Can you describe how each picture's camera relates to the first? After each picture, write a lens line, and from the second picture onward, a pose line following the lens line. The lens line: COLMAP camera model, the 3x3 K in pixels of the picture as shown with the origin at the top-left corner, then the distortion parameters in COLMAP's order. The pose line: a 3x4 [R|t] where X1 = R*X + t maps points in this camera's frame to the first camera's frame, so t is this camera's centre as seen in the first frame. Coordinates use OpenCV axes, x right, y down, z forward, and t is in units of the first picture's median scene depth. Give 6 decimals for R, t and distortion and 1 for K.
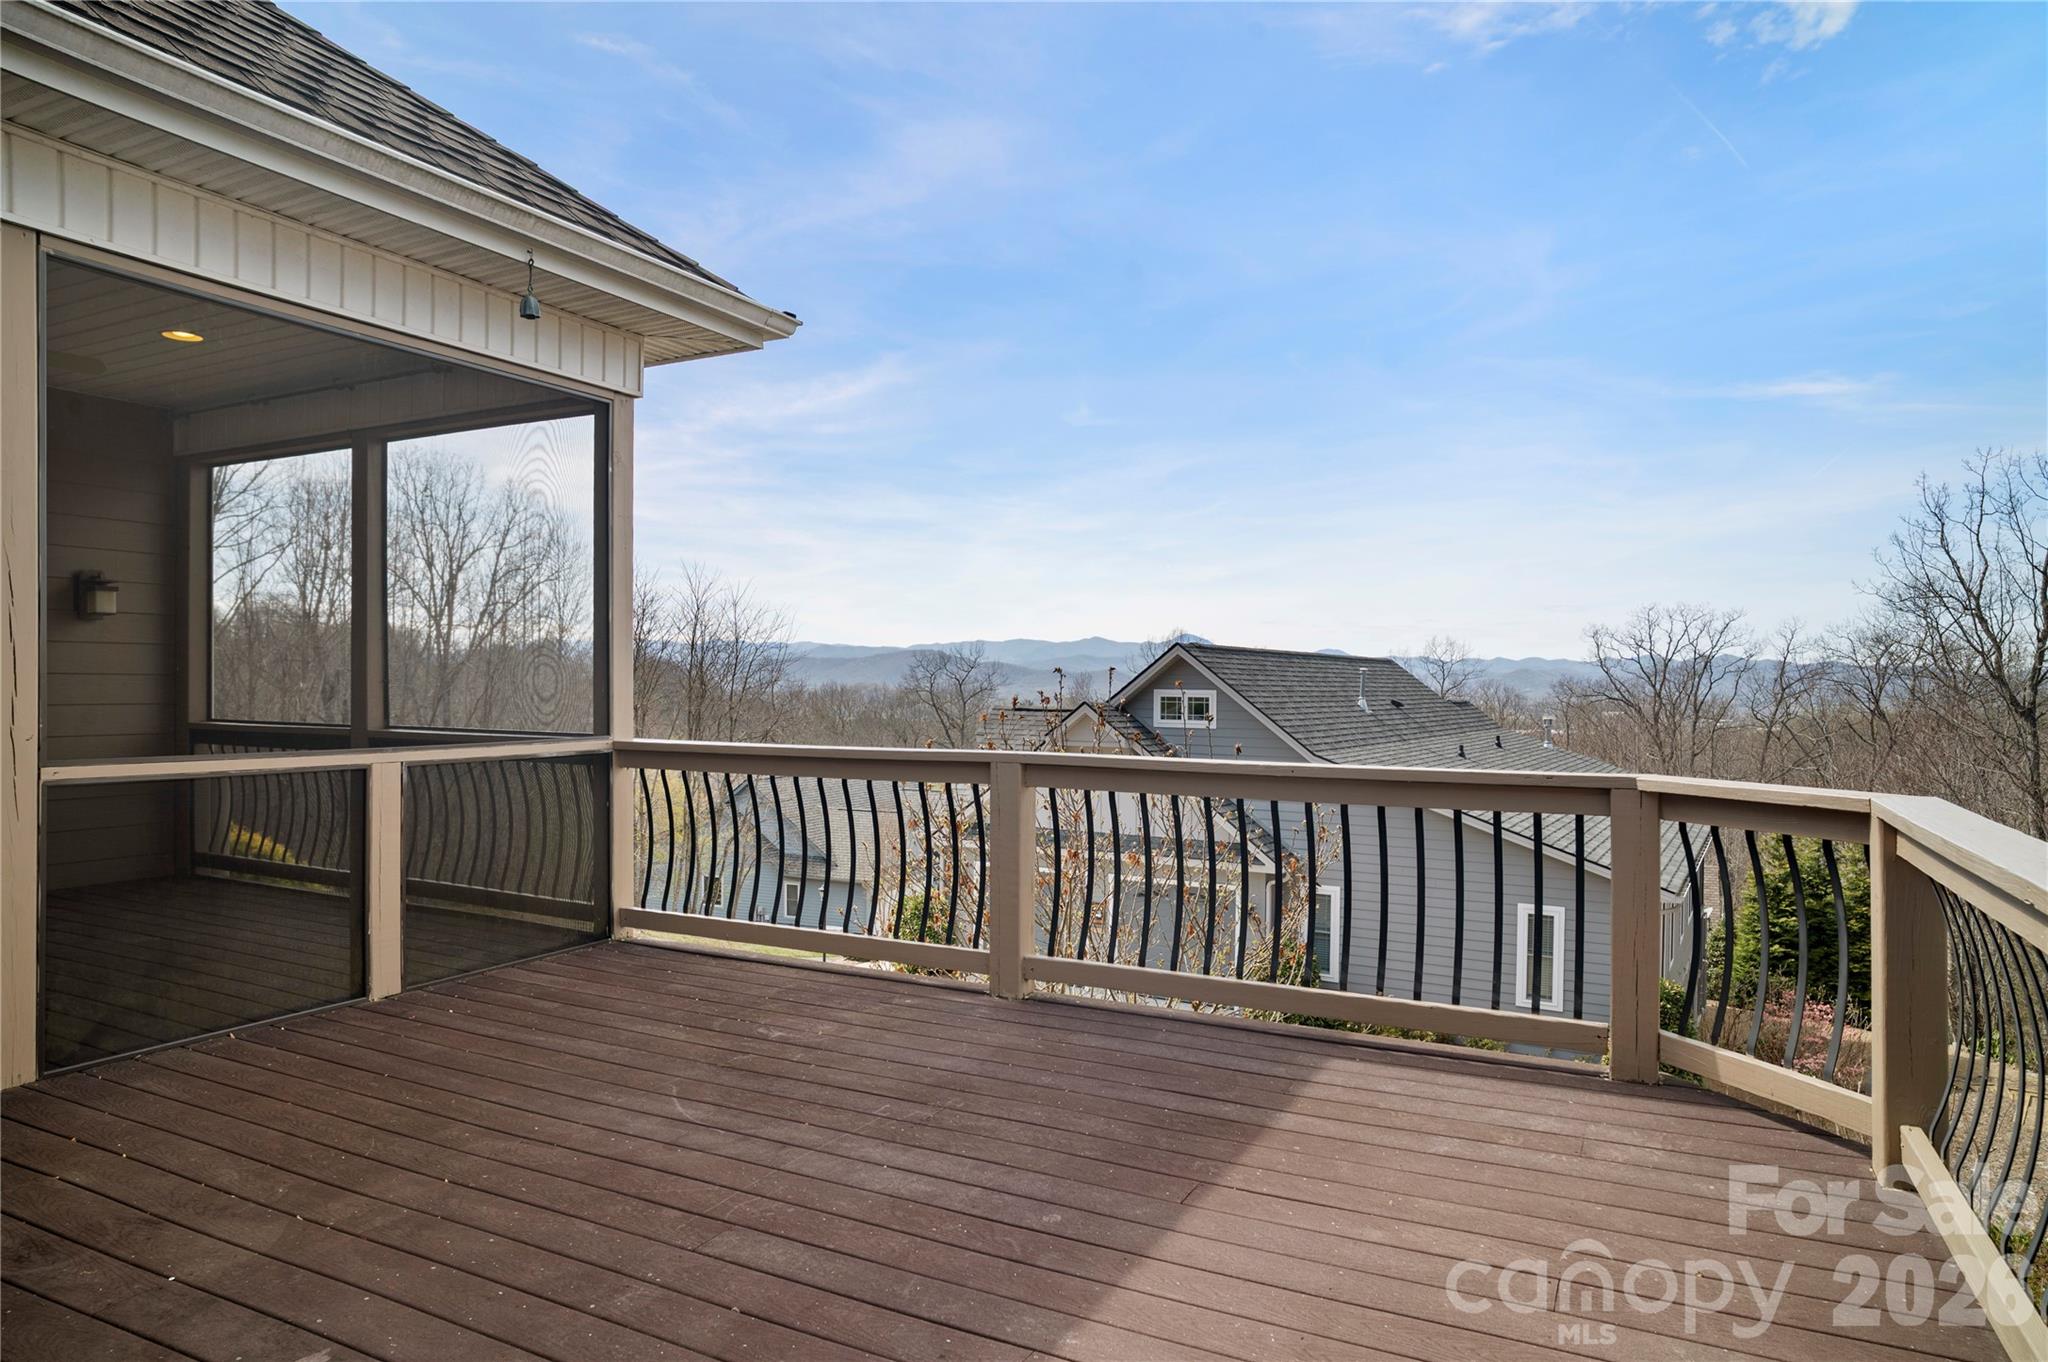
lens RADIAL K [[1238.9, 0, 1031.1], [0, 1238.9, 719.2], [0, 0, 1]] dist [-0.061571, 0.044879]
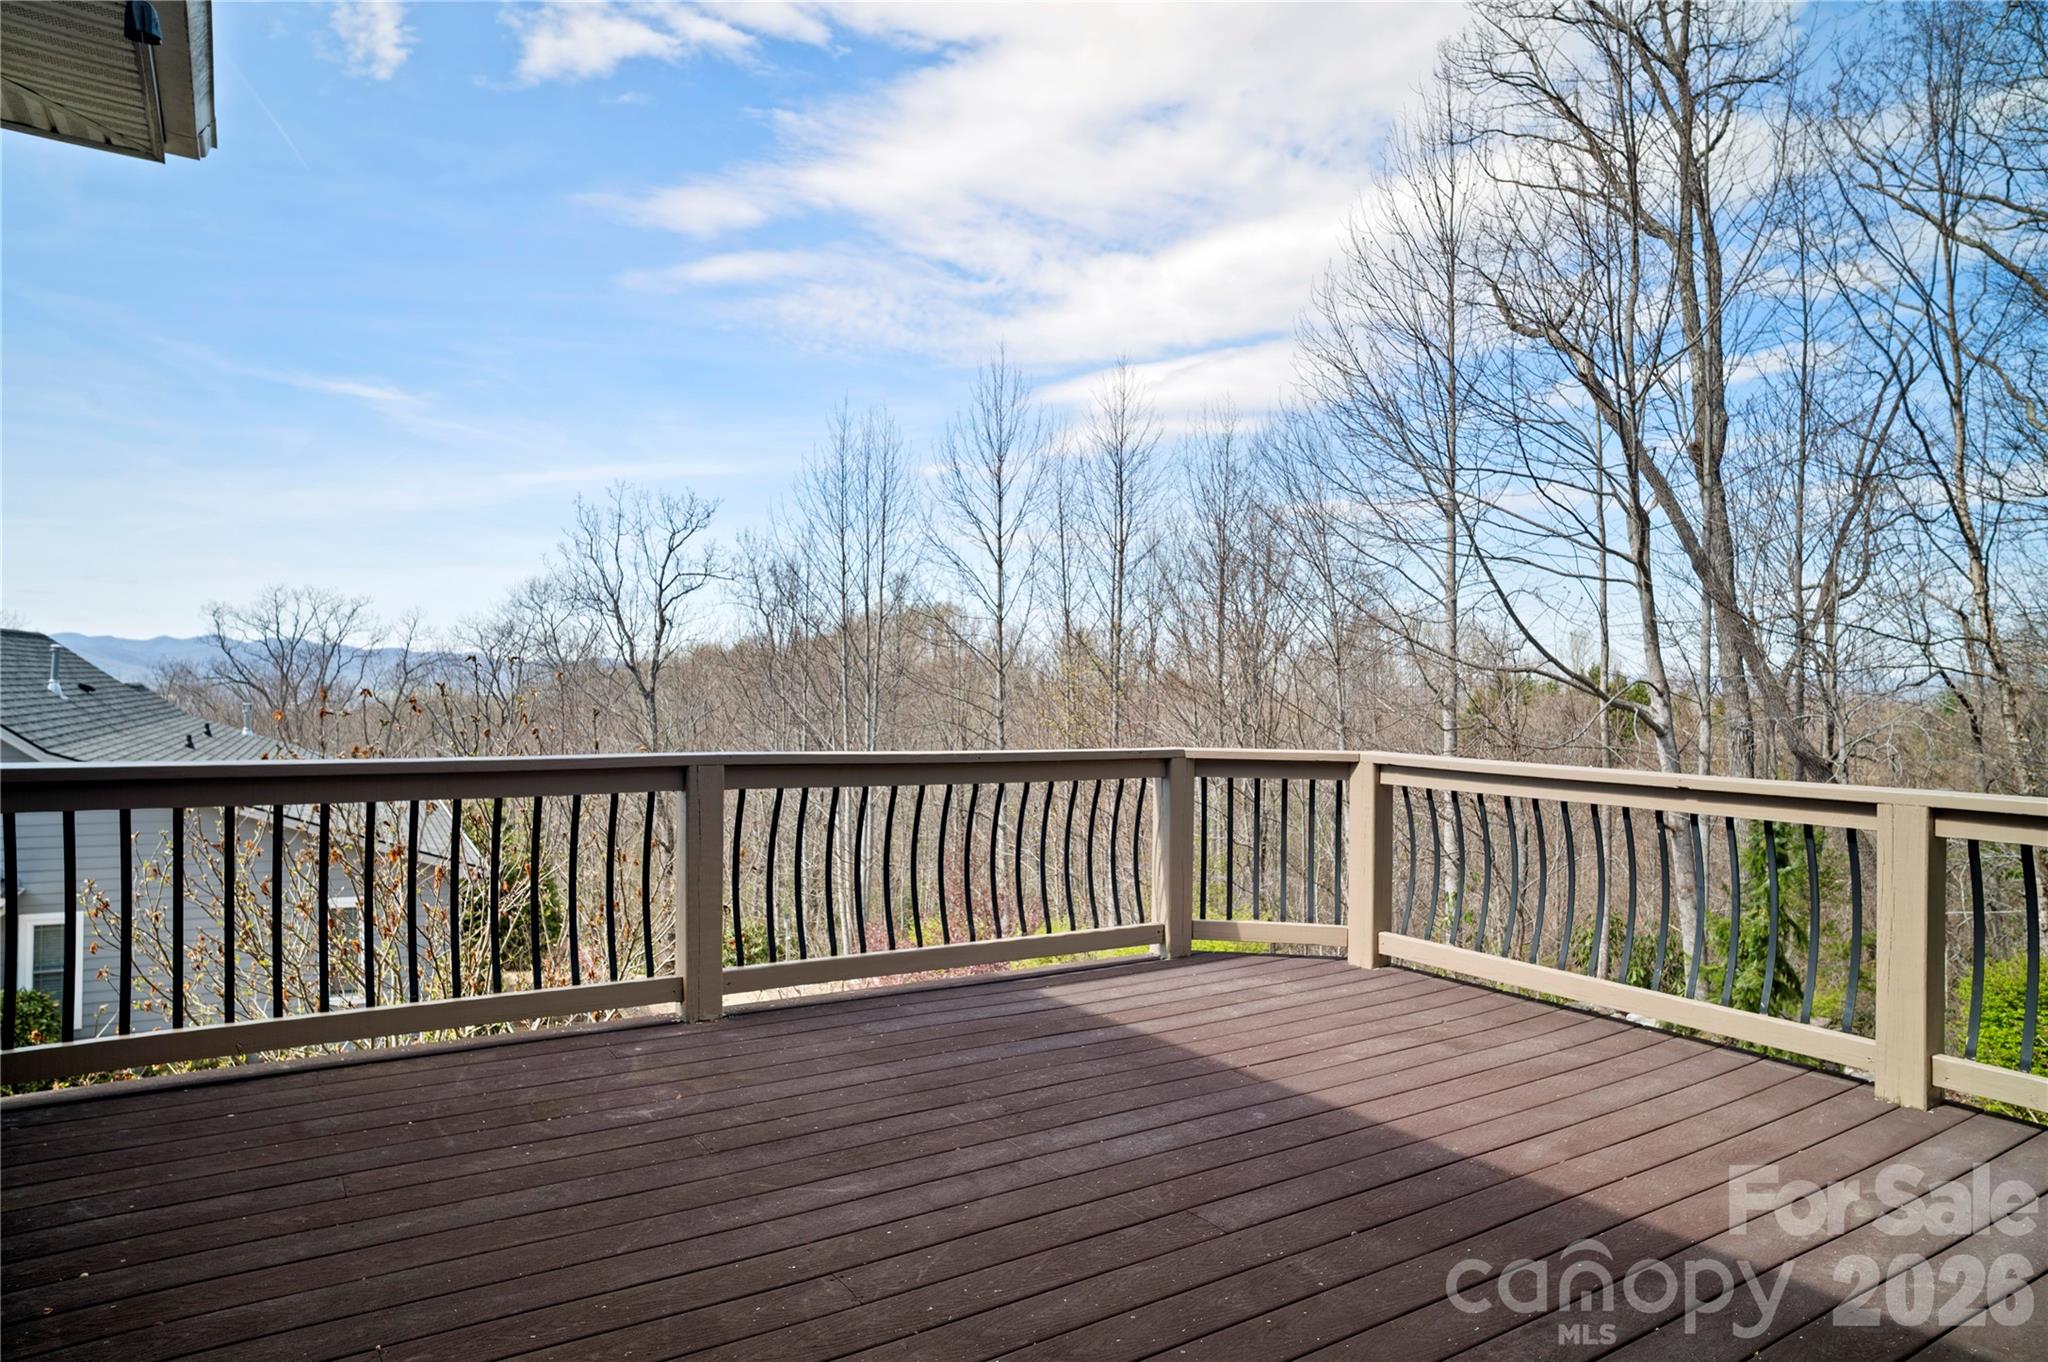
lens RADIAL K [[1209.0, 0, 1031.6], [0, 1209.0, 691.5], [0, 0, 1]] dist [-0.039507, 0.002223]
pose [[0.491815, 0.000150, 0.870700, -0.888866], [0.007308, 0.999964, -0.004301, -0.018009], [-0.870669, 0.008478, 0.491796, 0.453454]]
